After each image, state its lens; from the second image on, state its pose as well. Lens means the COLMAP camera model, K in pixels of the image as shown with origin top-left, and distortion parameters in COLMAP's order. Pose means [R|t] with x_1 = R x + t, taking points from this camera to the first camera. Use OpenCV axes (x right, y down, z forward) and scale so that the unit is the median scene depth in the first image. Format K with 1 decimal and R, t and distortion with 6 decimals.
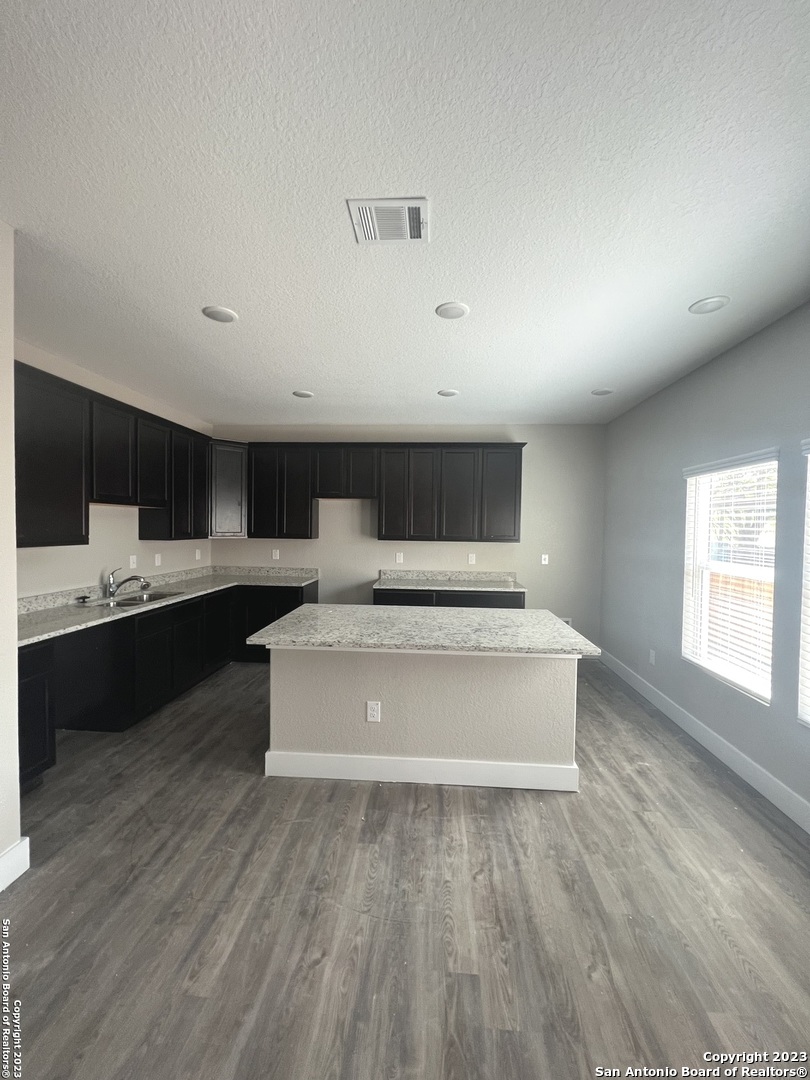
lens RADIAL K [[429.2, 0, 410.6], [0, 429.2, 537.9], [0, 0, 1]] dist [-0.000911, -0.000533]
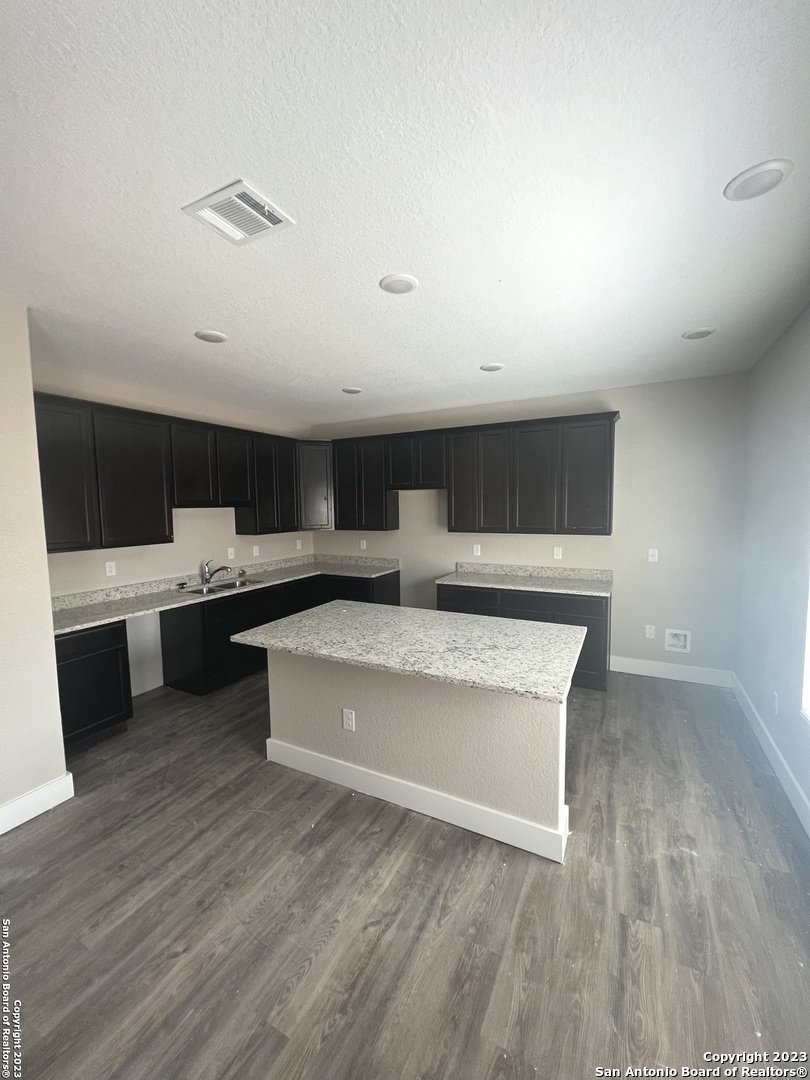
lens RADIAL K [[429.2, 0, 408.1], [0, 429.2, 538.2], [0, 0, 1]] dist [-0.000911, -0.000533]
pose [[0.914983, 0.004983, -0.403463, 0.436018], [0.016120, 0.998674, 0.048892, -0.056438], [0.403171, -0.051239, 0.913689, 0.180761]]
